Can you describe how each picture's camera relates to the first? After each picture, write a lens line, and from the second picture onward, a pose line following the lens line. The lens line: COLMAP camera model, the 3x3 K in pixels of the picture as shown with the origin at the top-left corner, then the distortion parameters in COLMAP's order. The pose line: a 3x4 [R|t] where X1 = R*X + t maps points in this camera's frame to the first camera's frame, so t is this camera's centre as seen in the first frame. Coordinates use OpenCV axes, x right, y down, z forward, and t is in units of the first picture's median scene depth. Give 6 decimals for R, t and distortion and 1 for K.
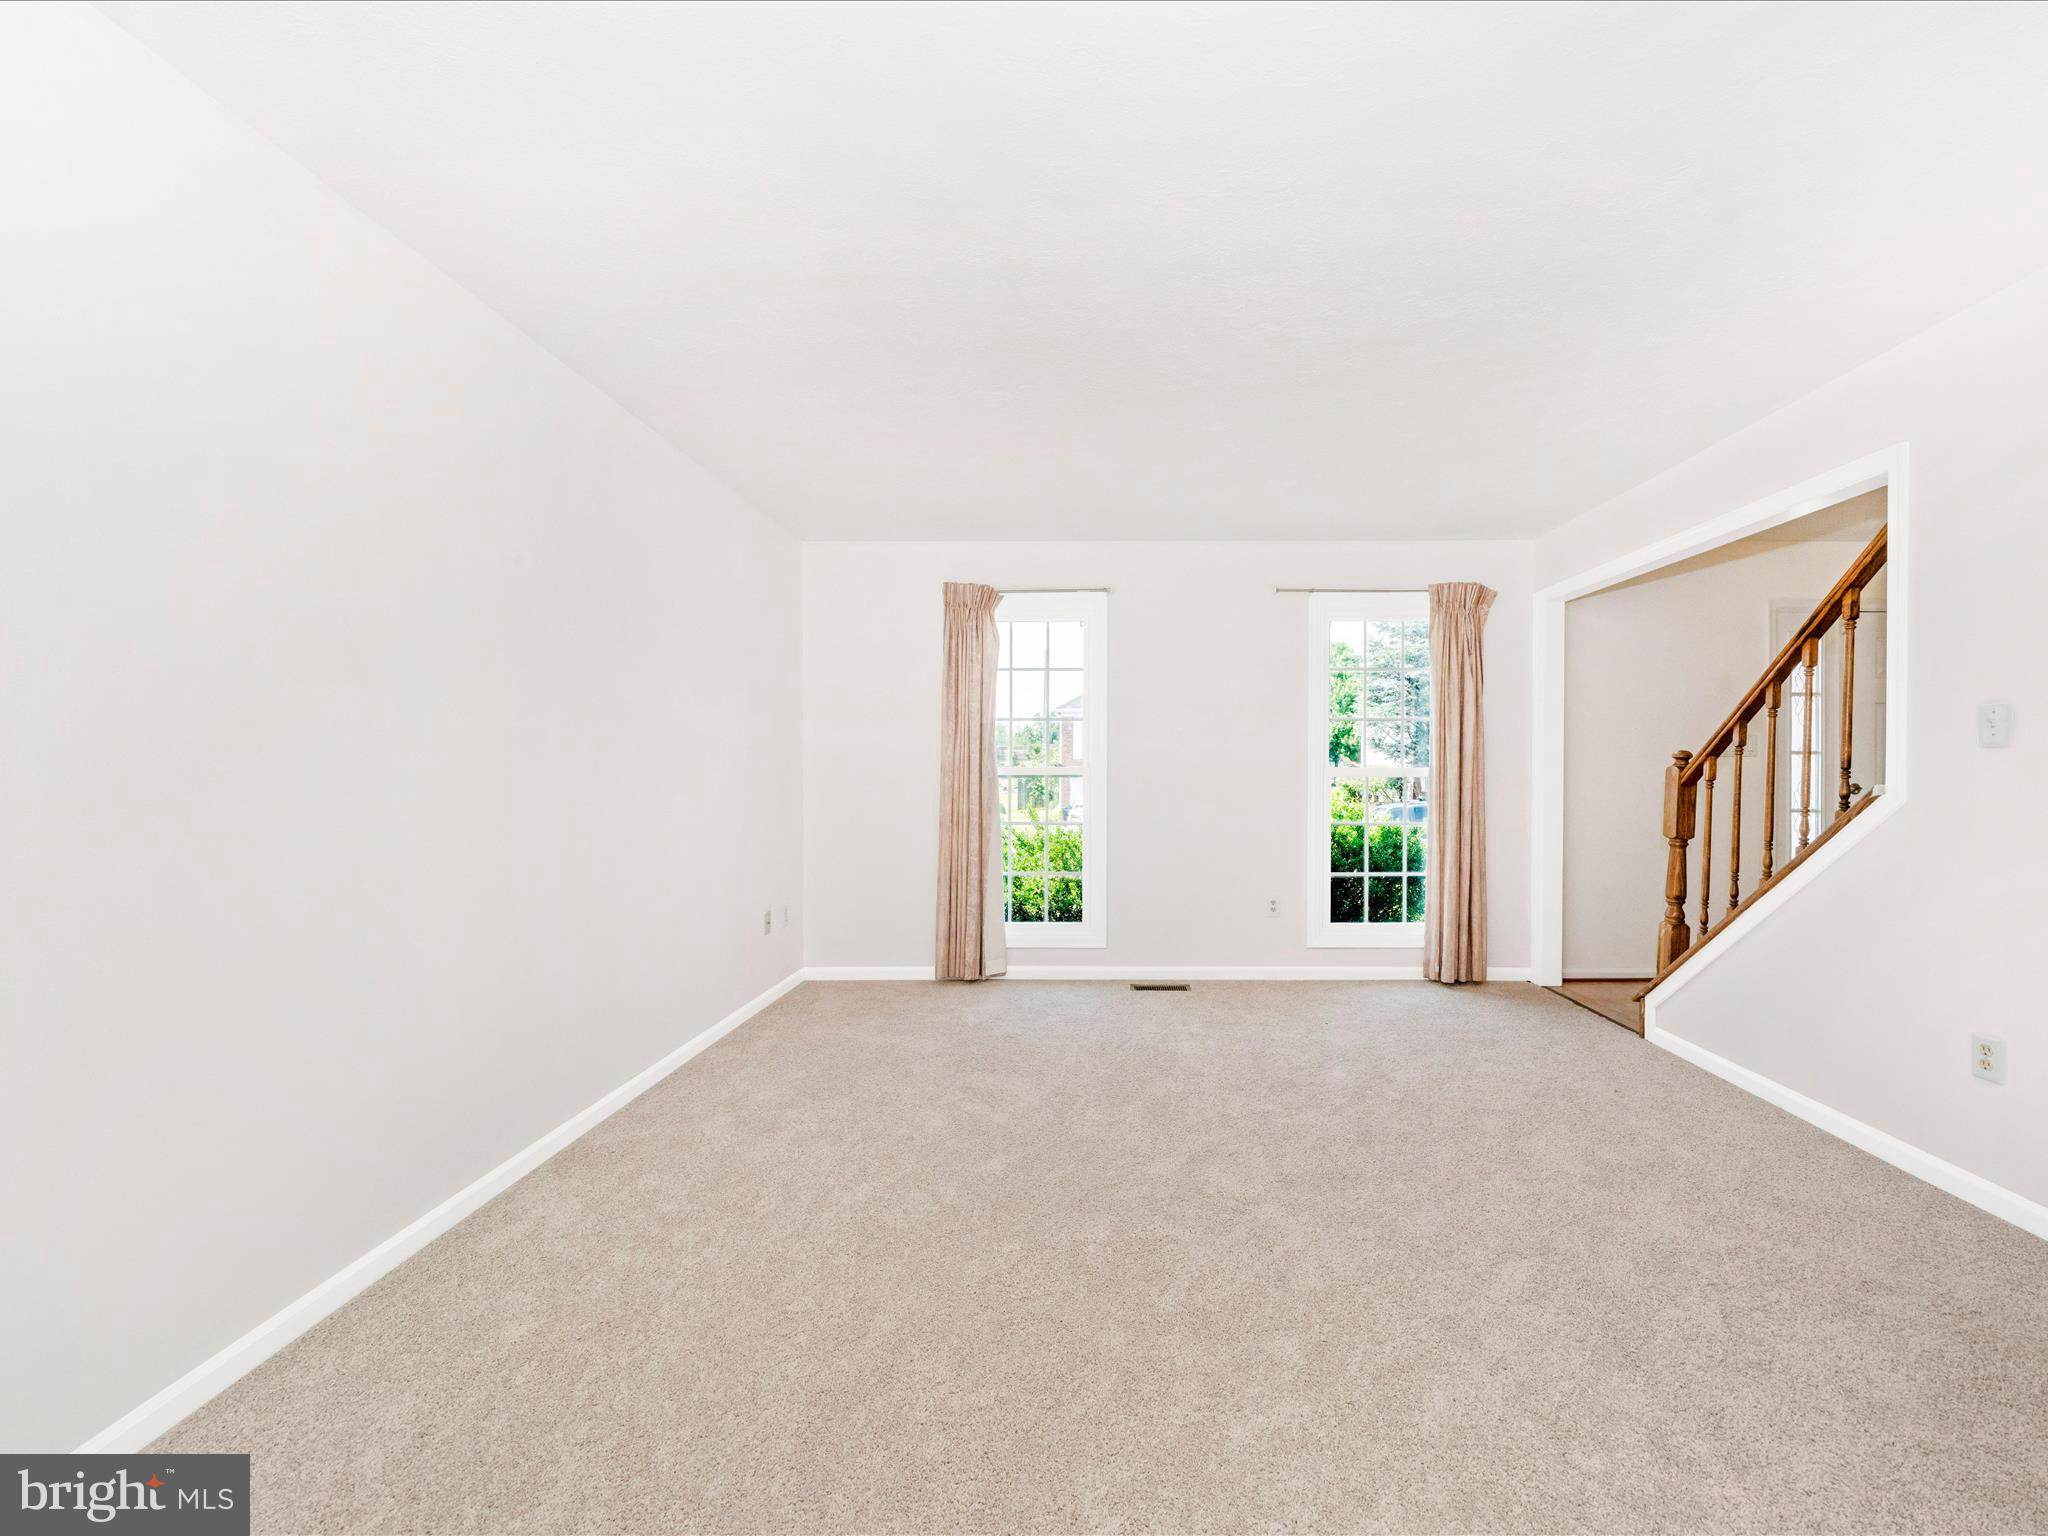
lens RADIAL K [[809.1, 0, 1024.0], [0, 809.1, 768.0], [0, 0, 1]] dist [-0.000523, -0.000037]
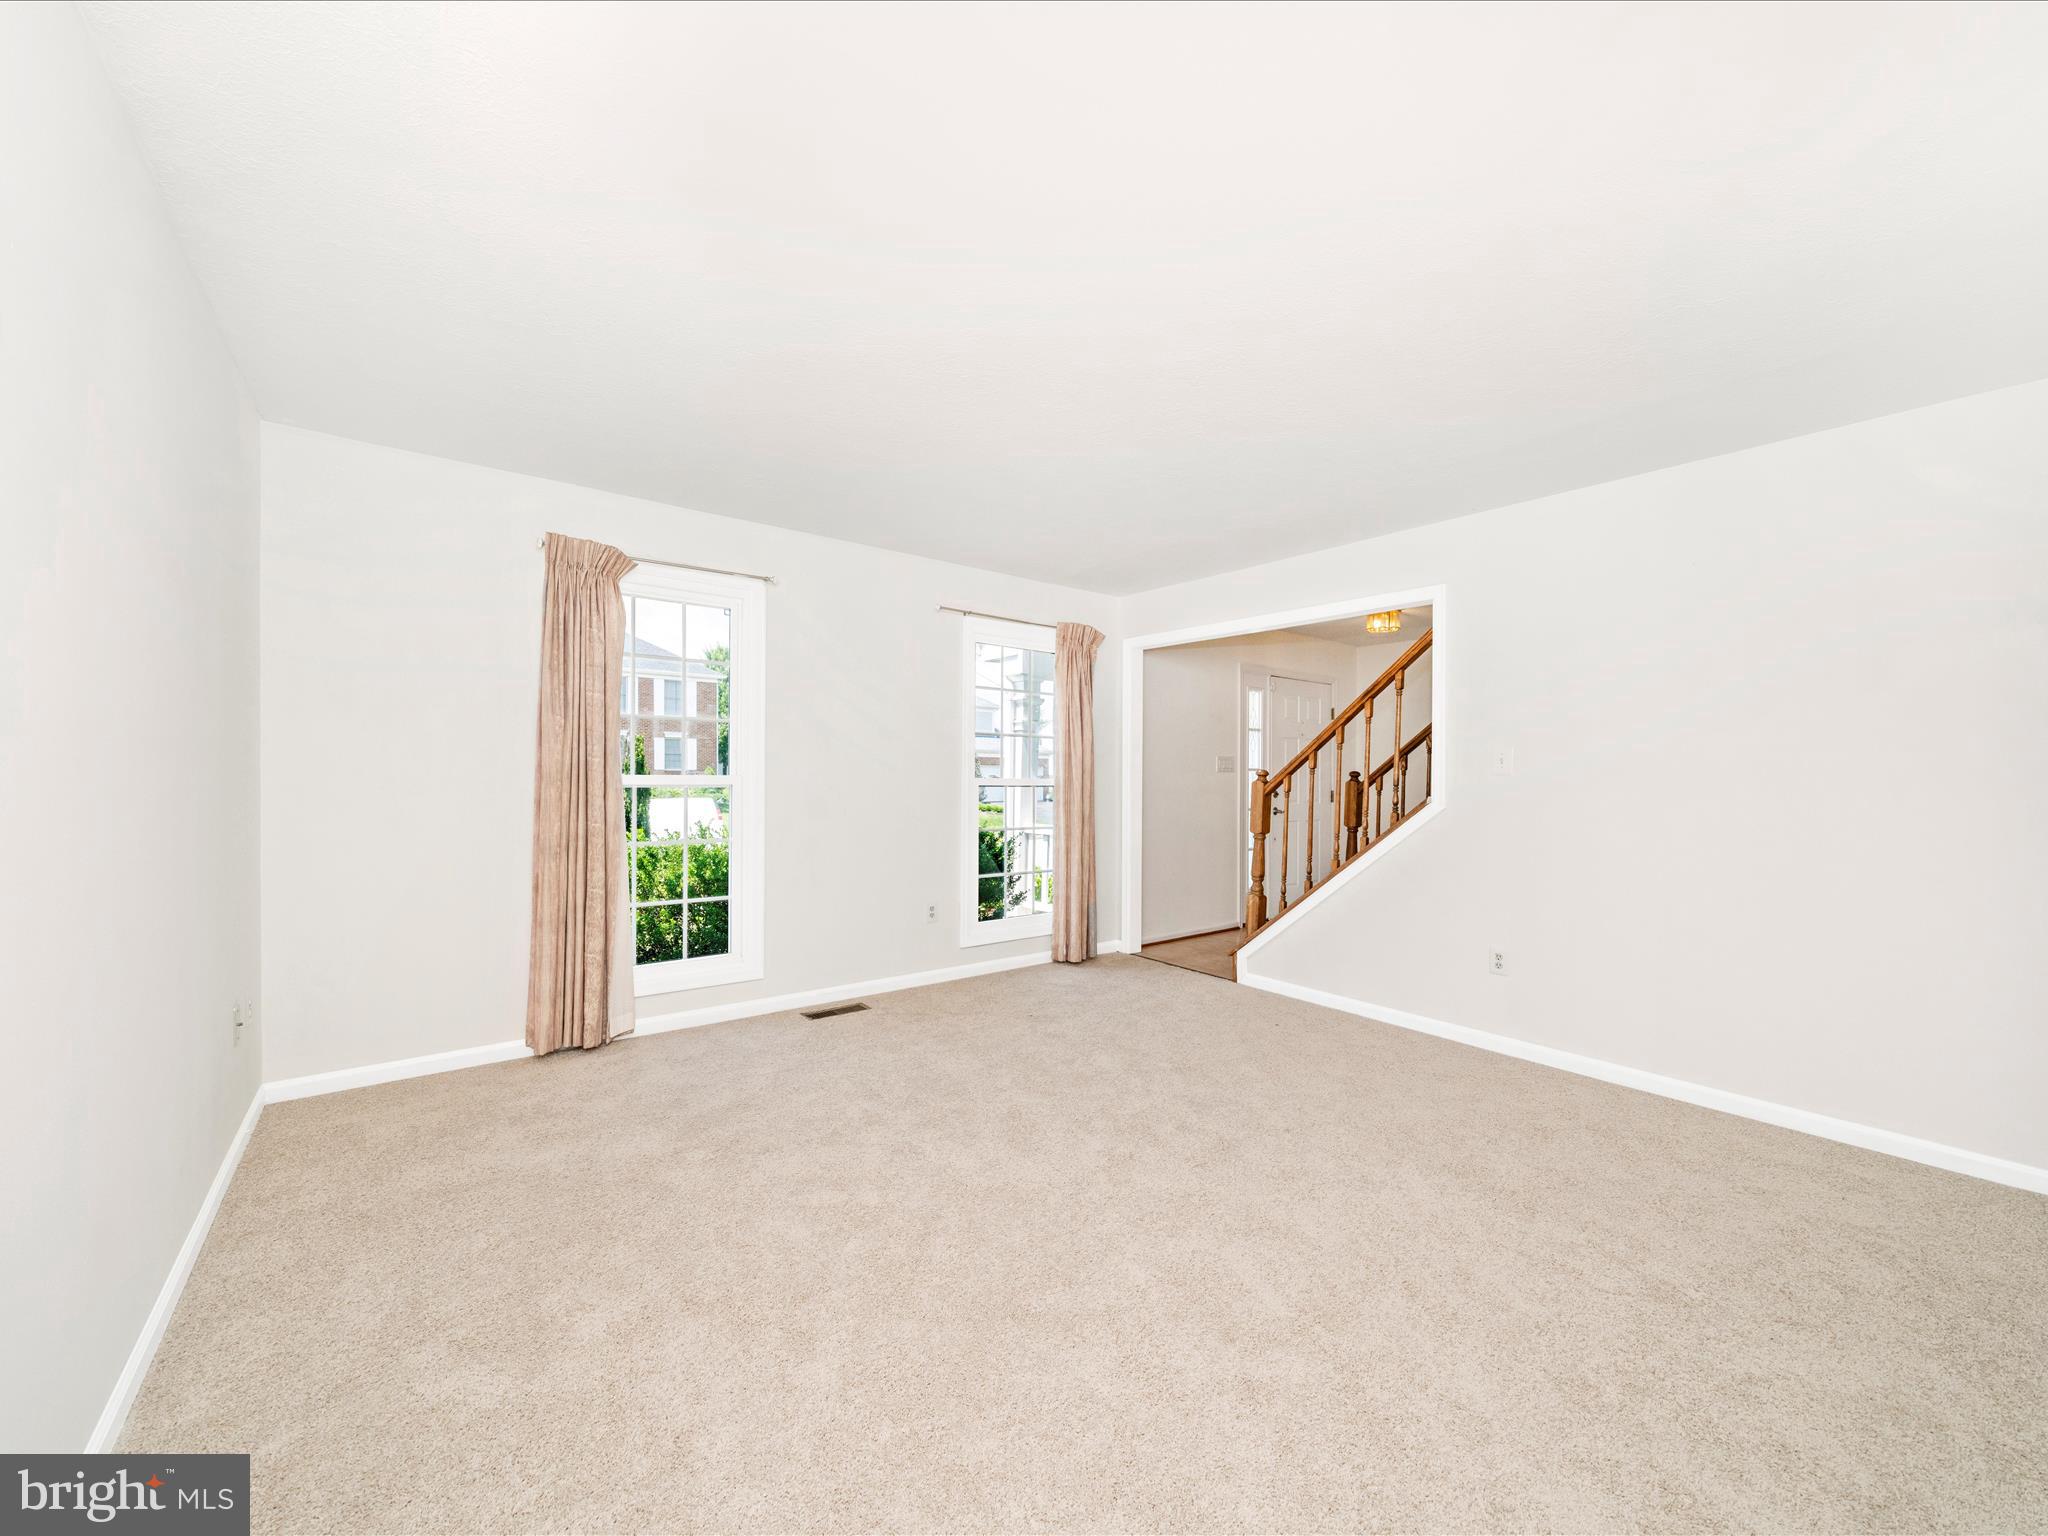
lens RADIAL K [[777.7, 0, 1027.5], [0, 777.7, 776.2], [0, 0, 1]] dist [0.000769, -0.000018]
pose [[0.768869, 0.007282, 0.639365, -0.237793], [-0.010437, 0.999945, 0.001161, -0.005882], [-0.639321, -0.007566, 0.768903, 0.160083]]
